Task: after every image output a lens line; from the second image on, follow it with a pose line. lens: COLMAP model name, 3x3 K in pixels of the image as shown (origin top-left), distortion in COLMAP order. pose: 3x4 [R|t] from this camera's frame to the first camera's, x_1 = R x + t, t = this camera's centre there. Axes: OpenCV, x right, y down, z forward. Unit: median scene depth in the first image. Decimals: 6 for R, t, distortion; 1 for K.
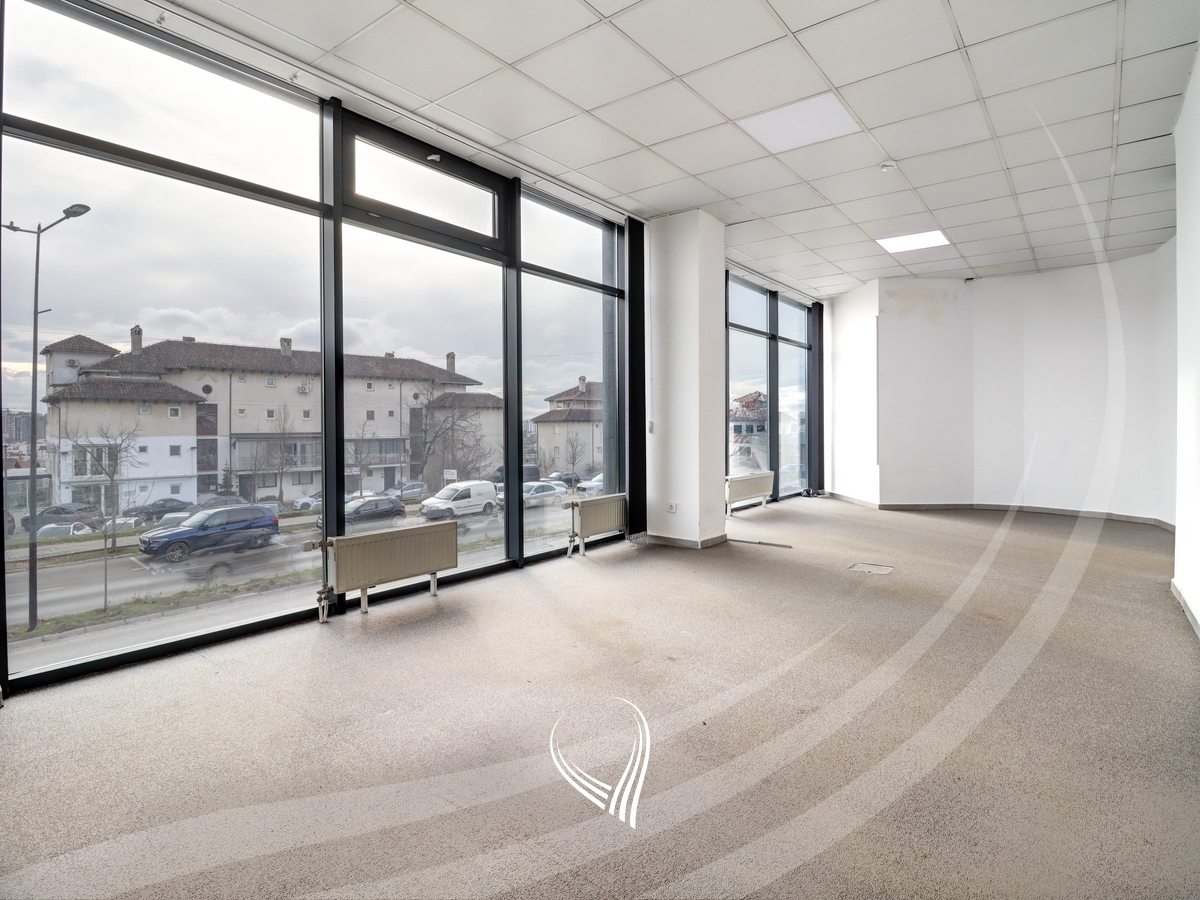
lens RADIAL K [[647.6, 0, 596.9], [0, 647.6, 428.6], [0, 0, 1]] dist [0.000372, 0.000508]
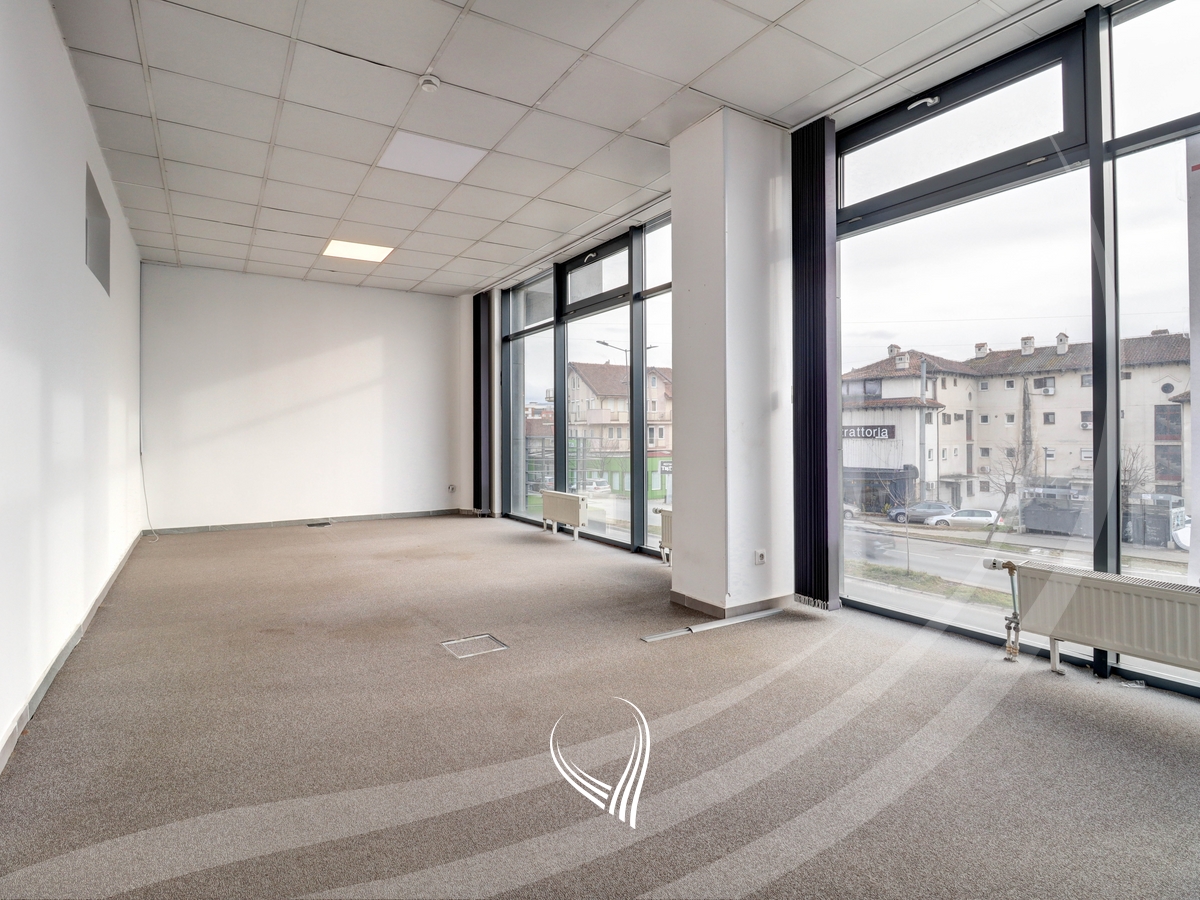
lens RADIAL K [[647.6, 0, 596.9], [0, 647.6, 428.6], [0, 0, 1]] dist [0.000372, 0.000508]
pose [[-0.368255, -0.007021, -0.929698, 0.579443], [0.002359, 0.999961, -0.008486, -0.001512], [0.929722, -0.005319, -0.368224, 0.789498]]
